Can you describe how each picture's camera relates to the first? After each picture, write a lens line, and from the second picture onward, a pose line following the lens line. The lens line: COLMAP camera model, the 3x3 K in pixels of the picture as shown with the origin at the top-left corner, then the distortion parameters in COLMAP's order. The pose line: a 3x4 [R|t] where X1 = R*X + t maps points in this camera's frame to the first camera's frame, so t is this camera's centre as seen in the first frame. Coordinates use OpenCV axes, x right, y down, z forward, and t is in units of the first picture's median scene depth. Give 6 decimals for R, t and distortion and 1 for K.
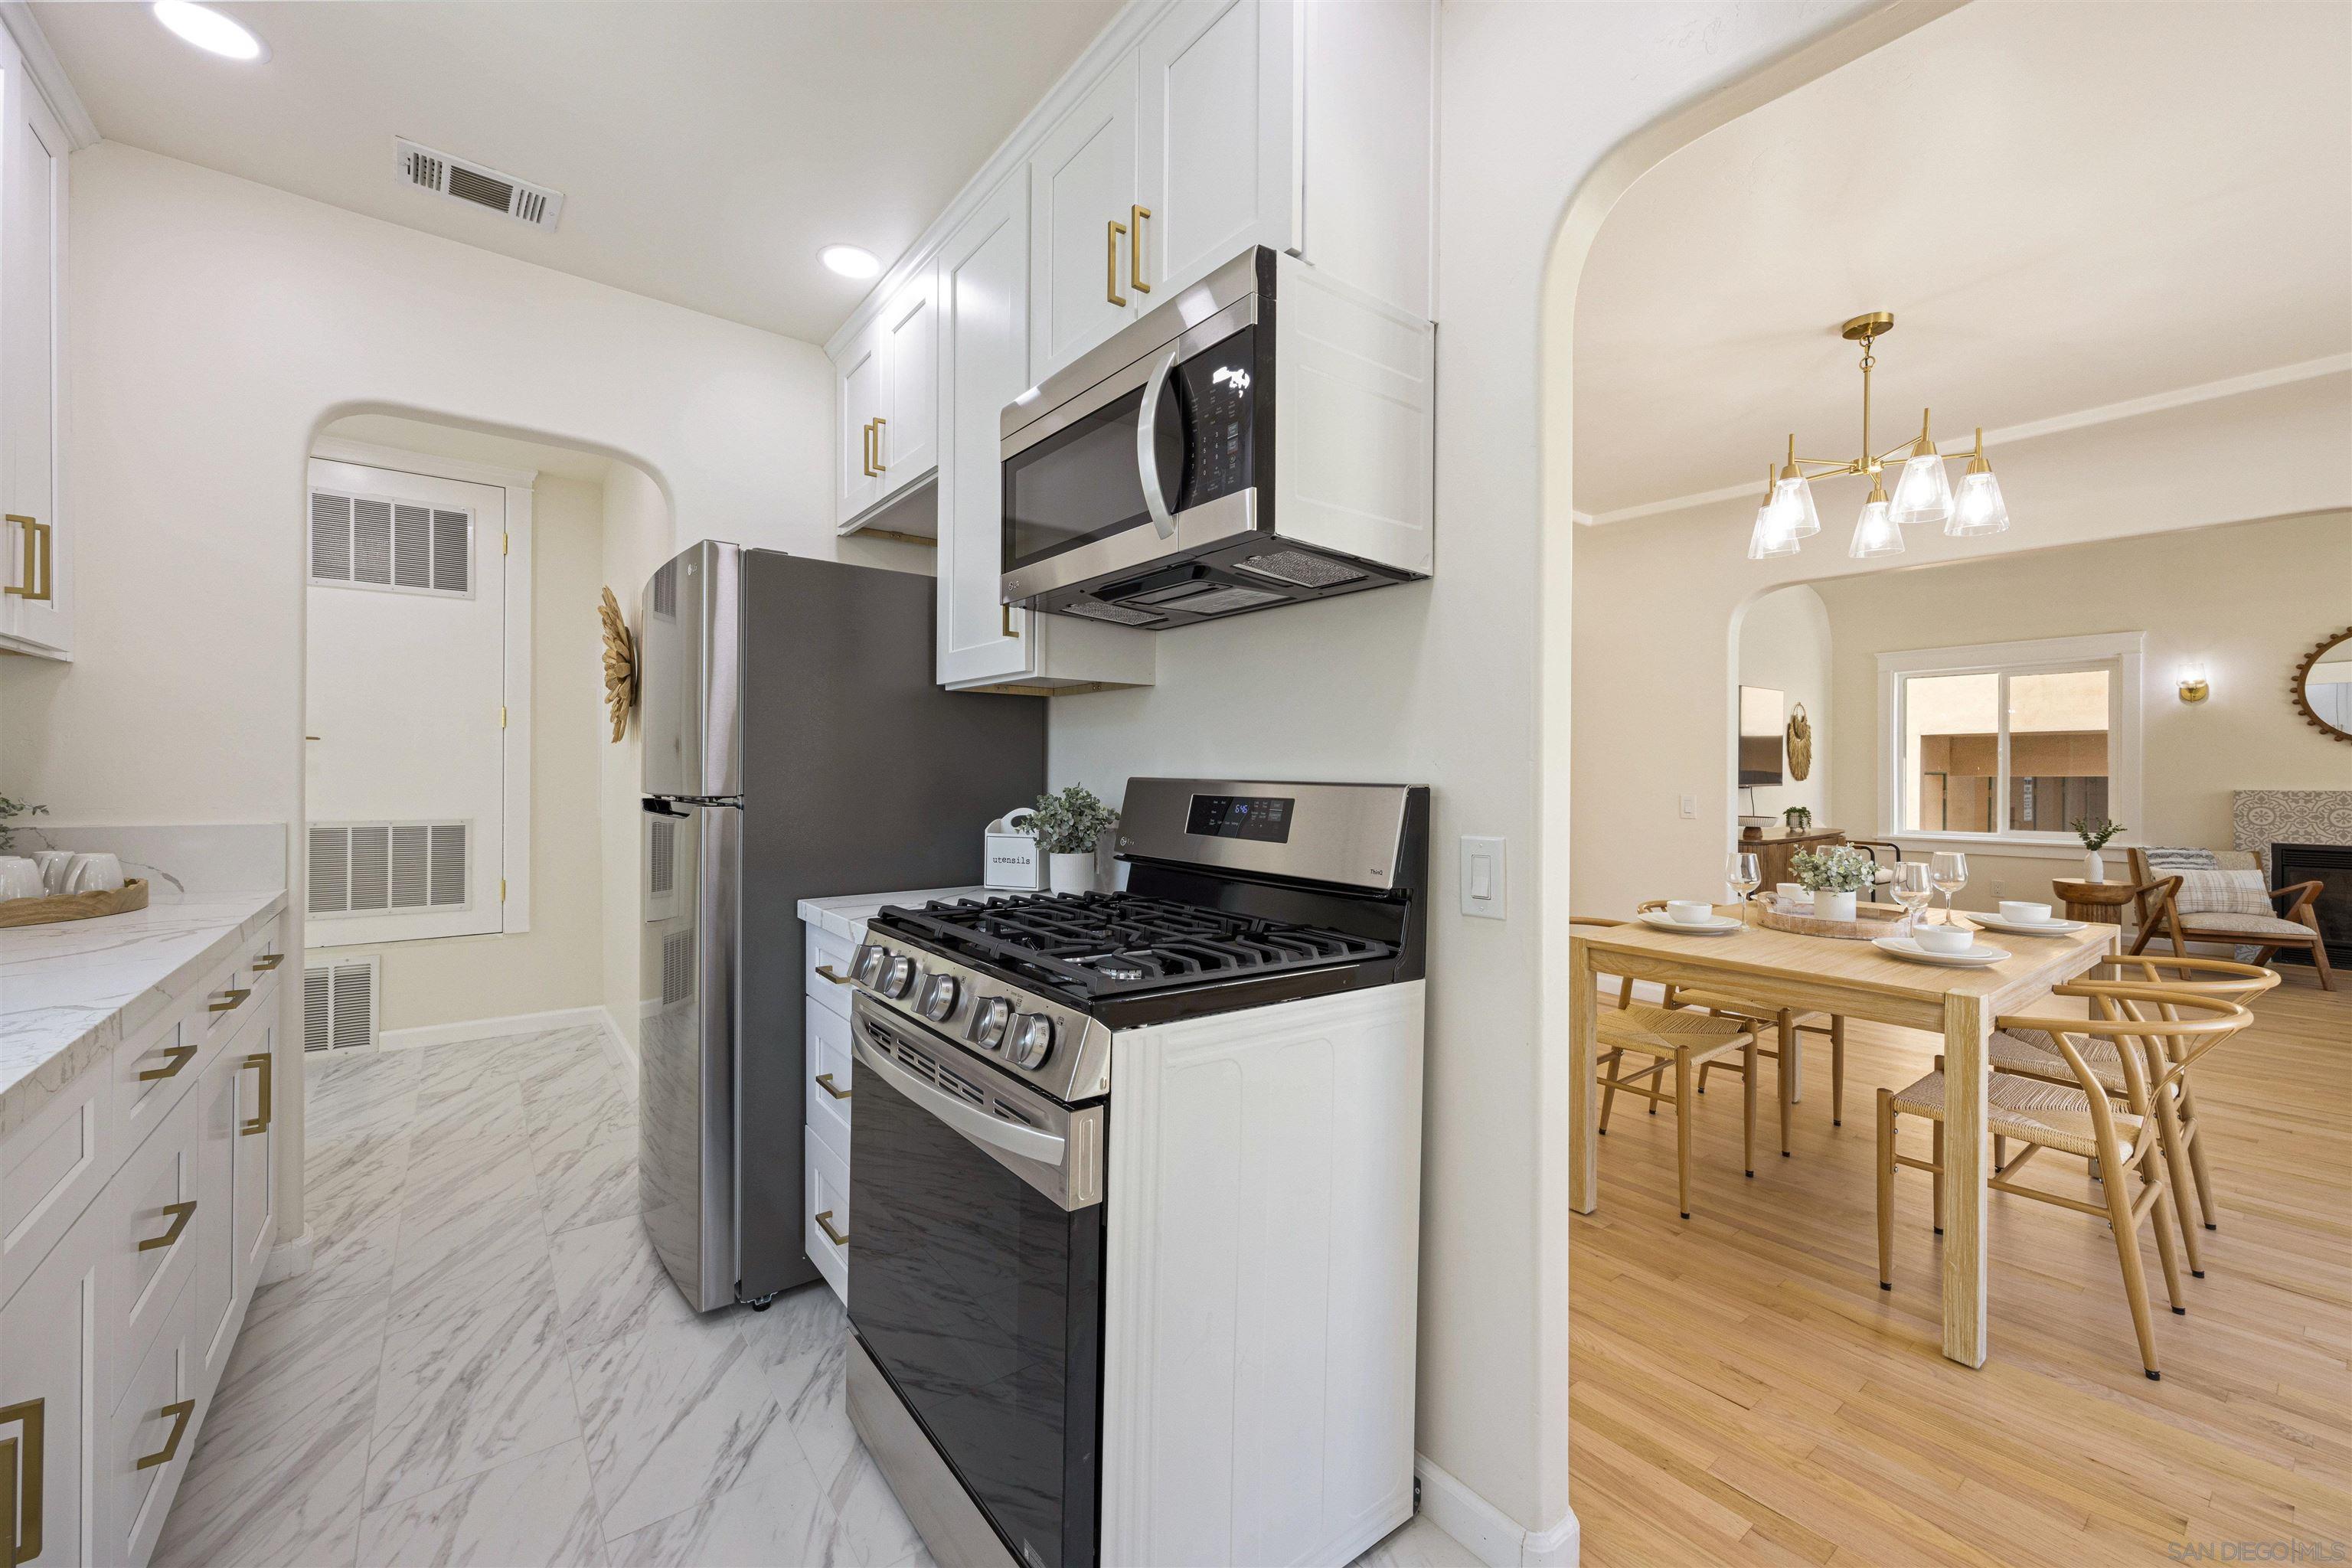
lens RADIAL K [[944.5, 0, 1164.2], [0, 944.5, 771.6], [0, 0, 1]] dist [-0.002553, -0.000591]
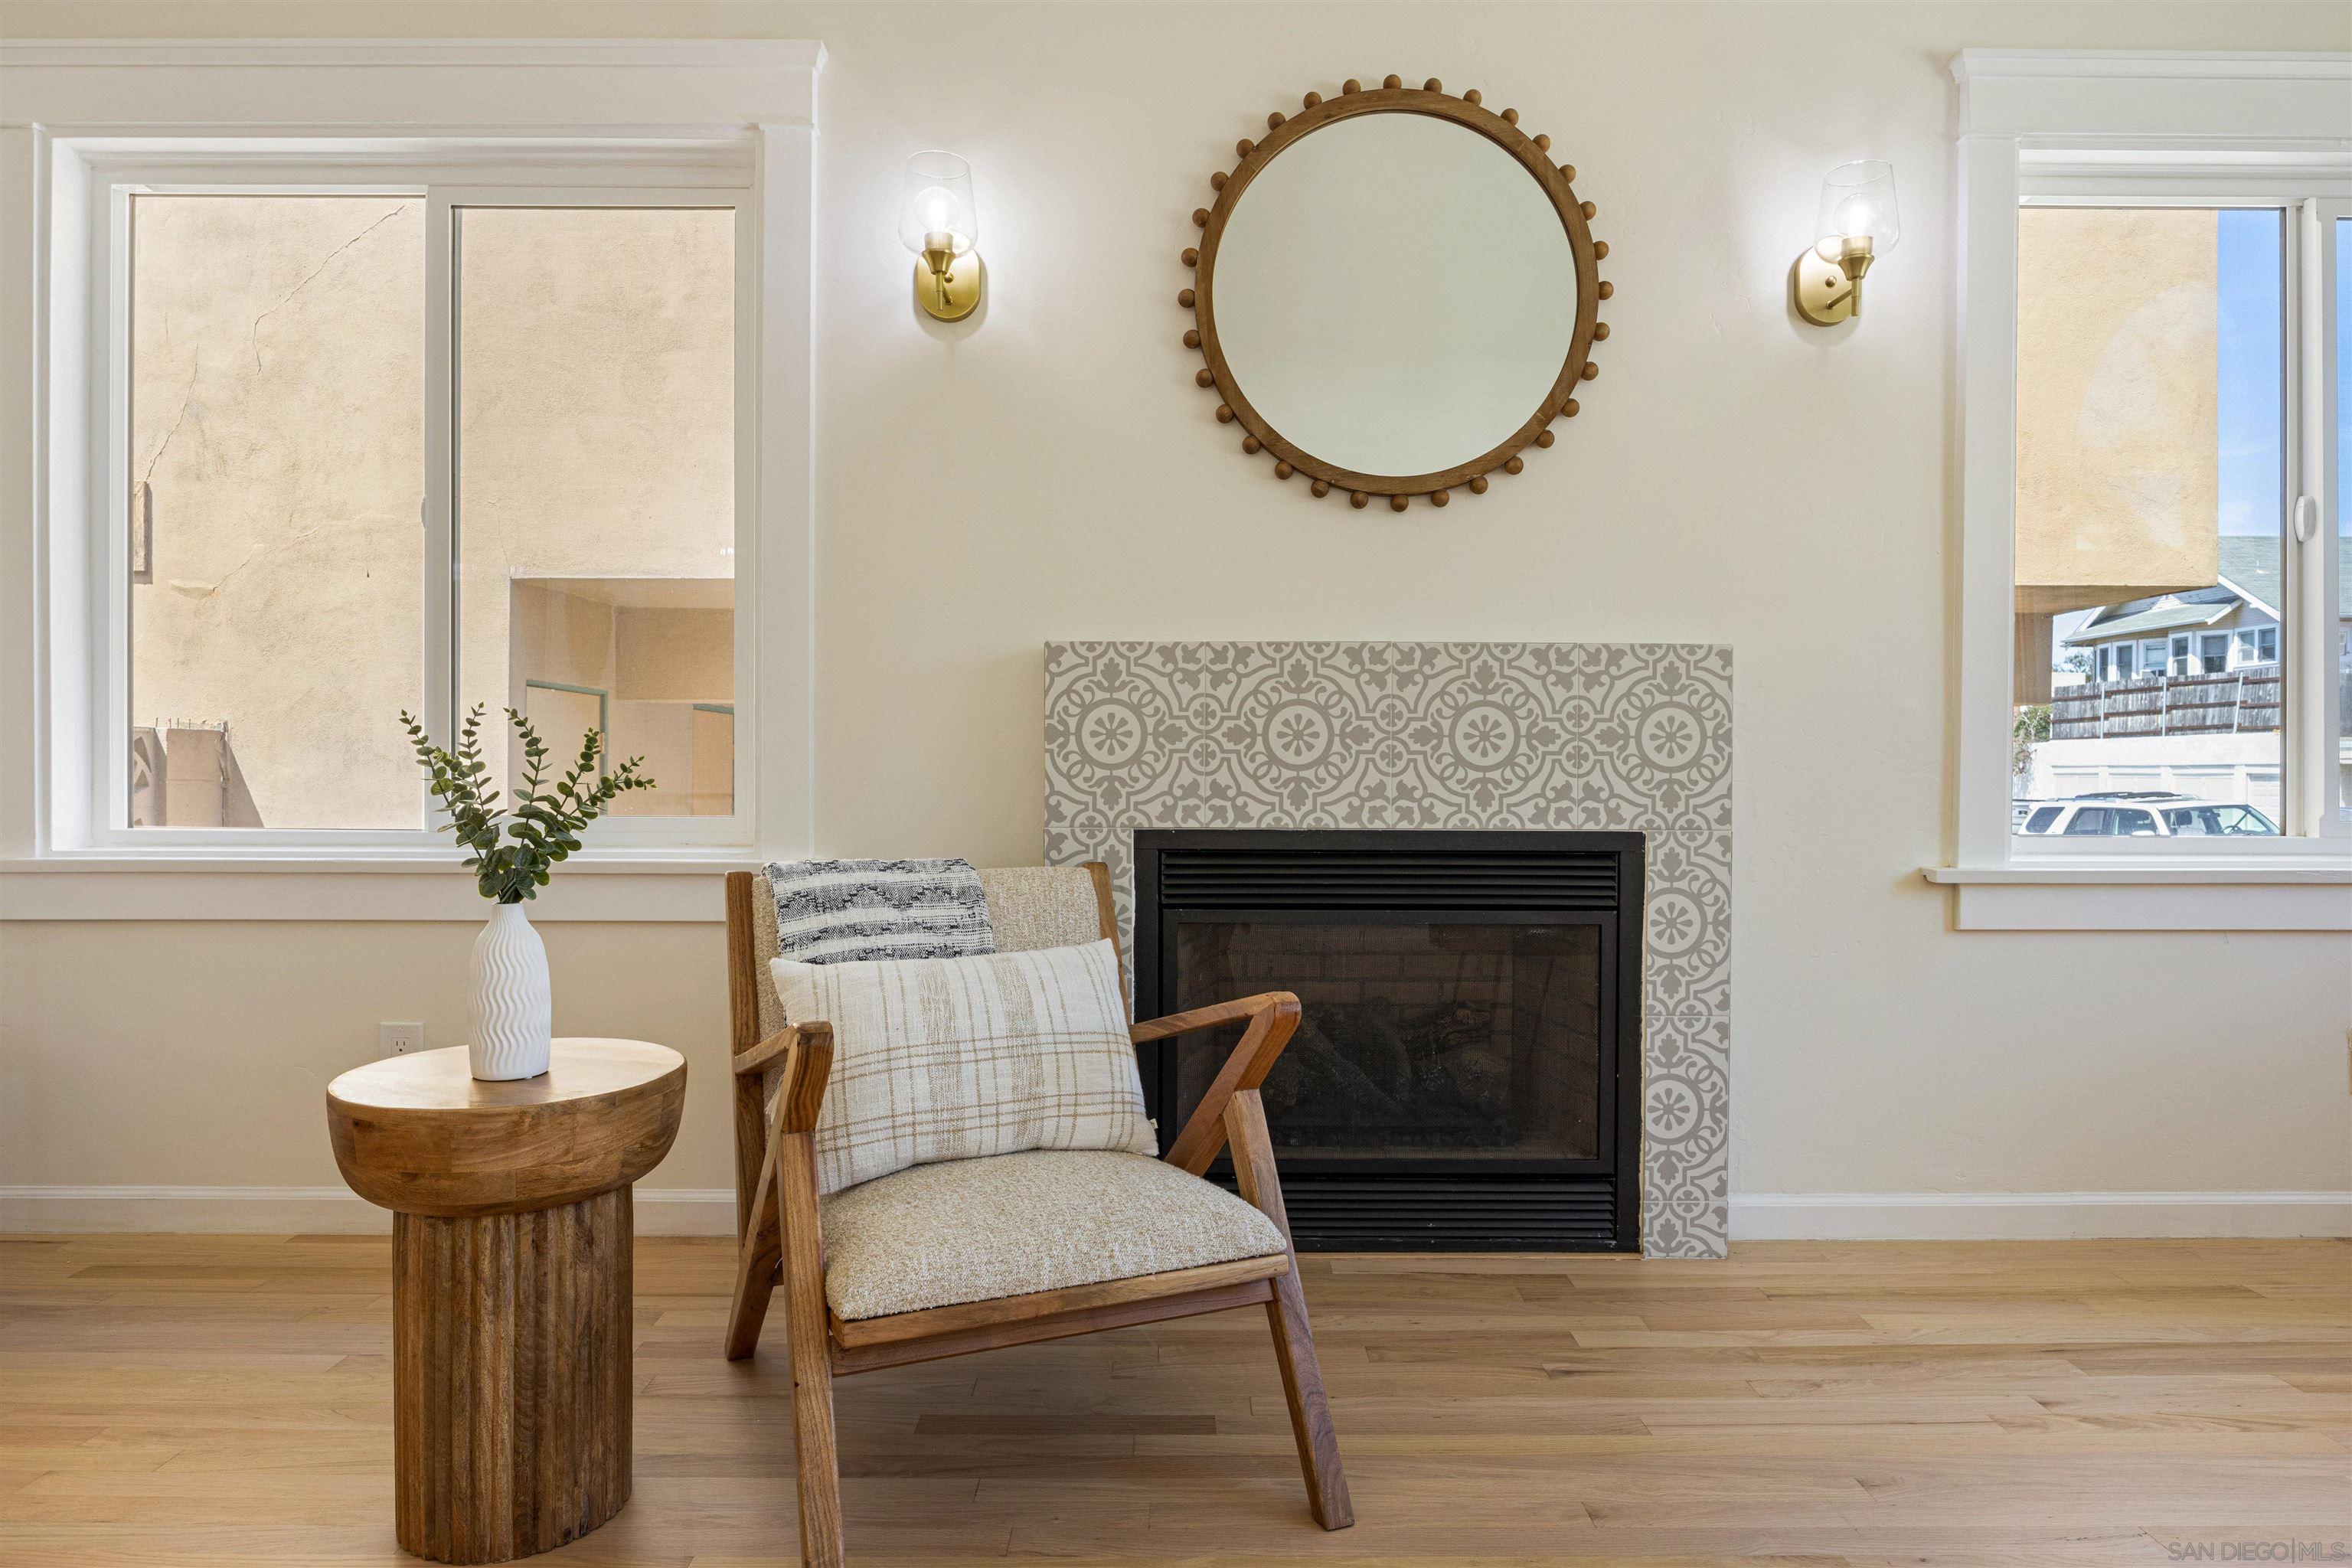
lens RADIAL K [[1360.1, 0, 1191.7], [0, 1360.1, 776.5], [0, 0, 1]] dist [0.000791, -0.002683]
pose [[0.597885, -0.000487, 0.801582, 0.857521], [-0.005957, 0.999970, 0.005050, 0.057787], [-0.801560, -0.007794, 0.597864, 0.739289]]
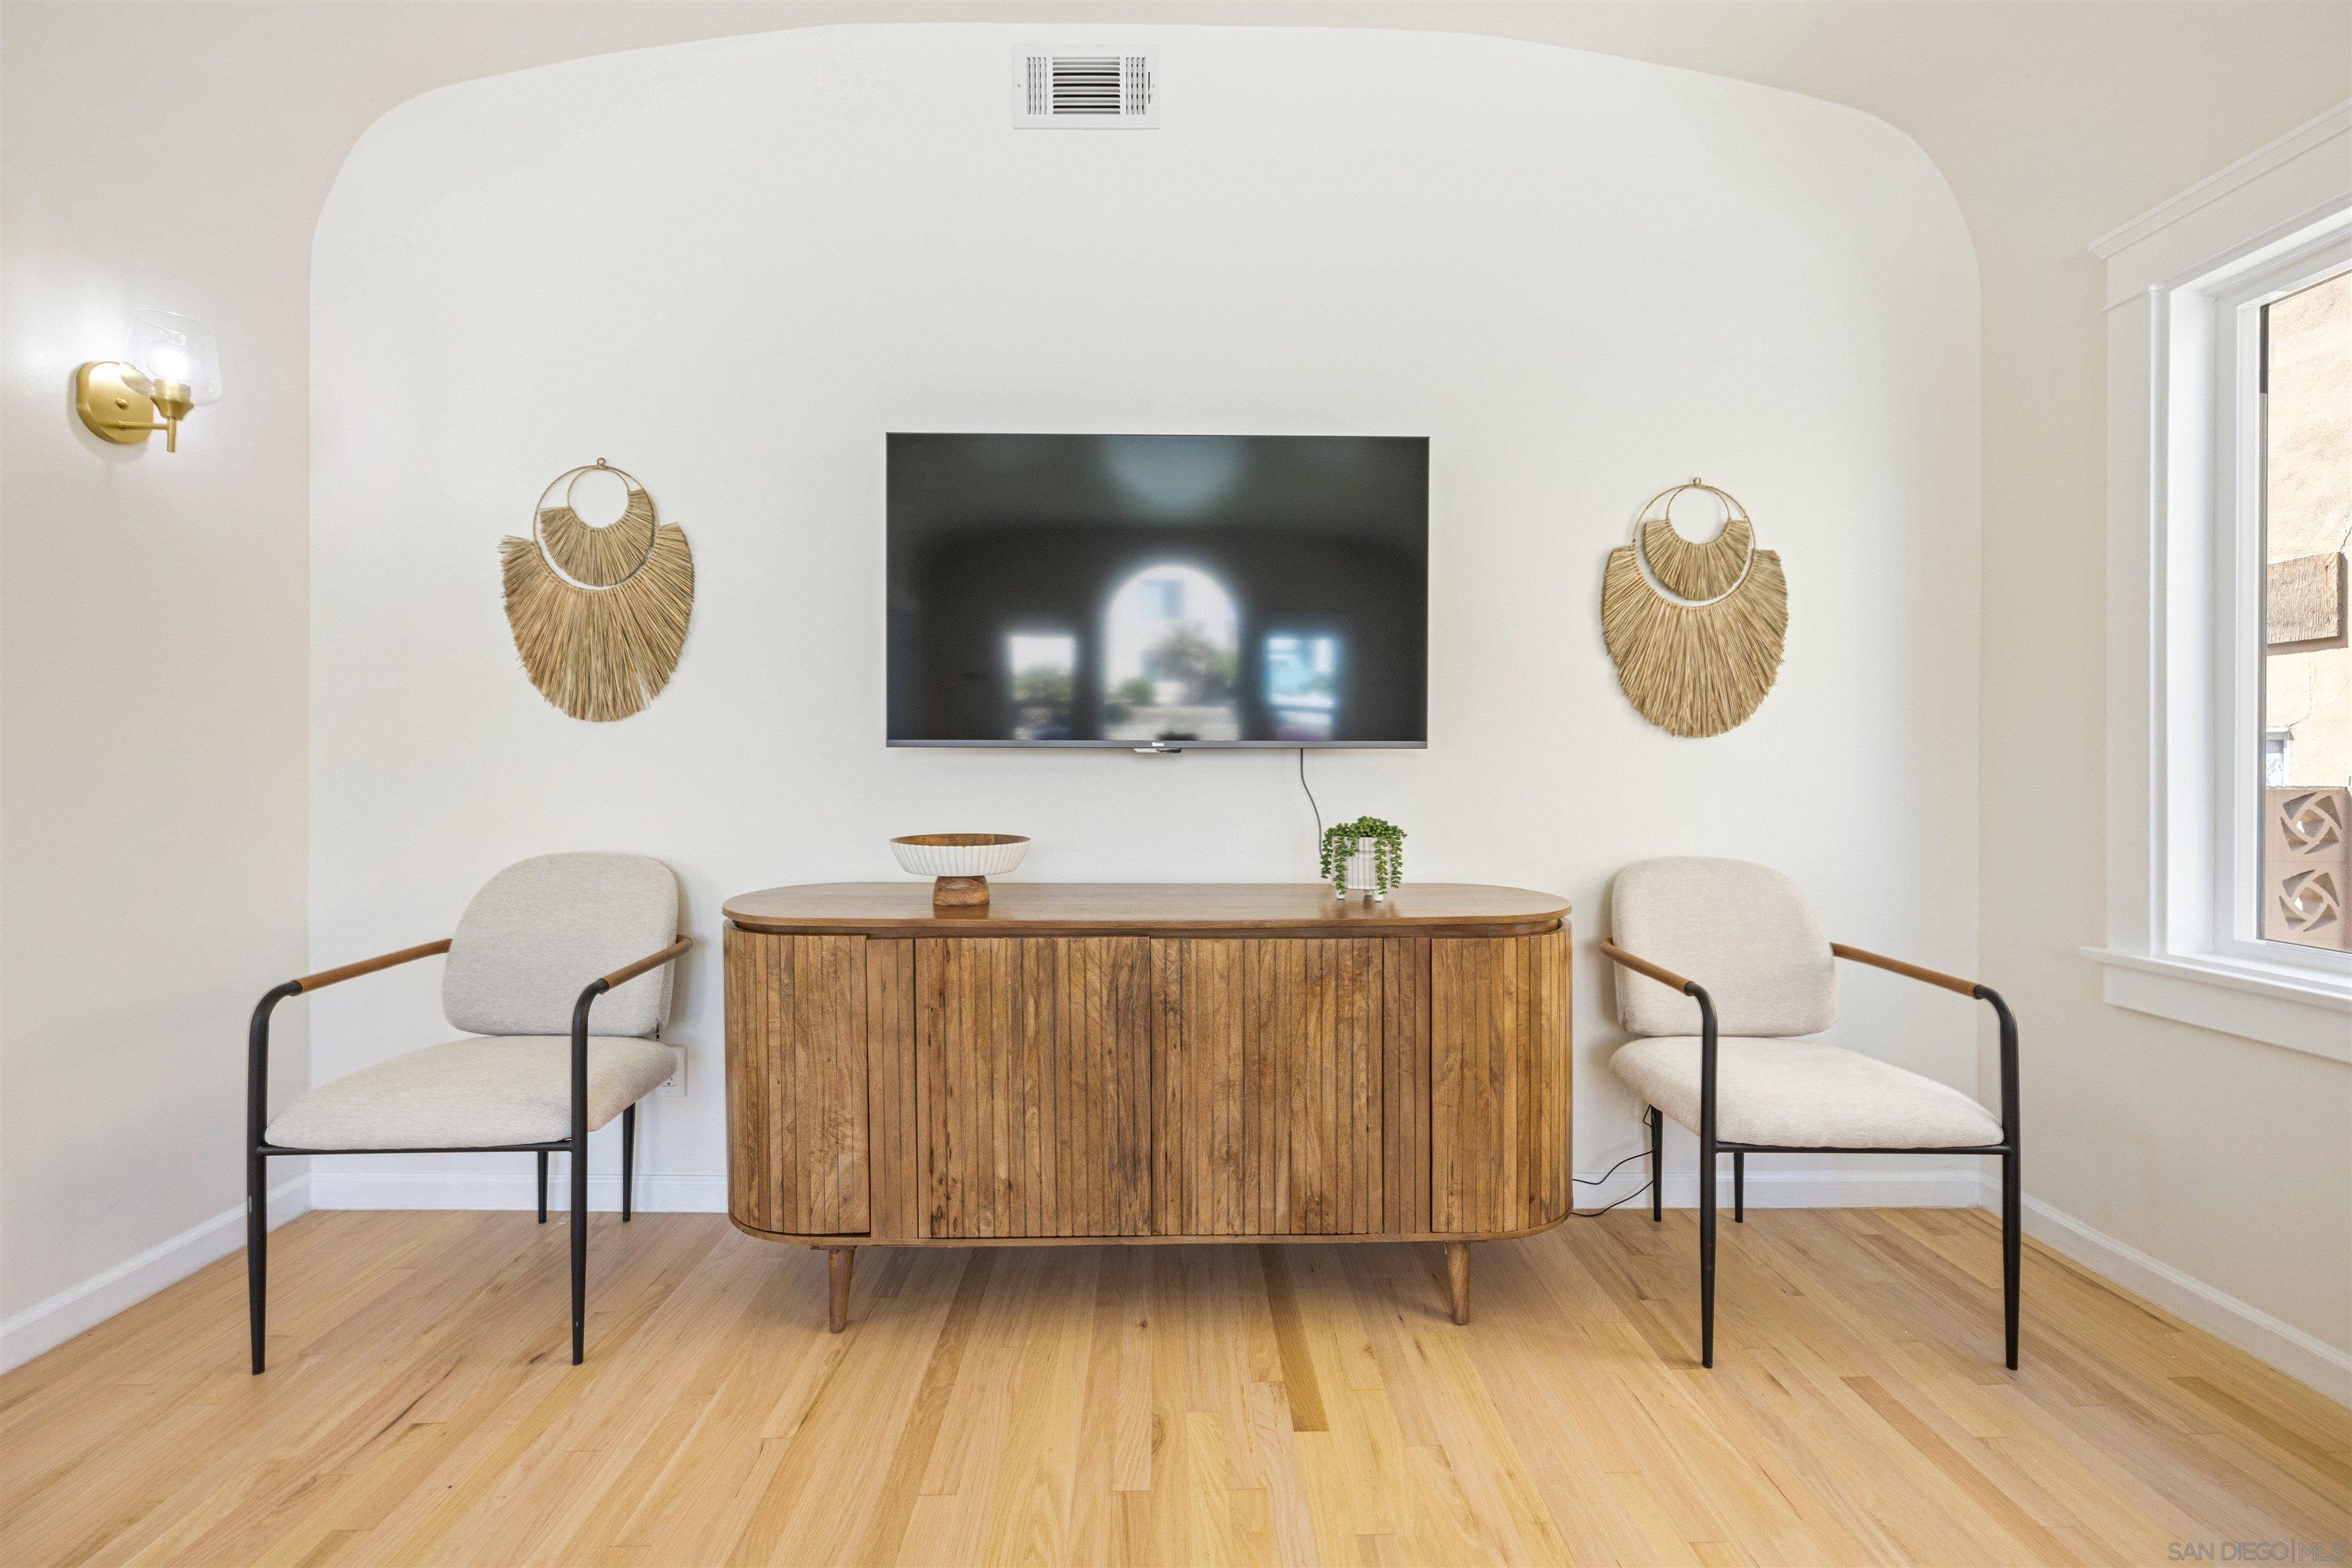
lens RADIAL K [[944.5, 0, 1214.3], [0, 944.5, 755.1], [0, 0, 1]] dist [-0.002553, -0.000591]
pose [[0.810457, 0.003374, -0.585788, 0.909193], [-0.005774, 0.999981, -0.002229, 0.022075], [0.585769, 0.005189, 0.810461, 0.833207]]
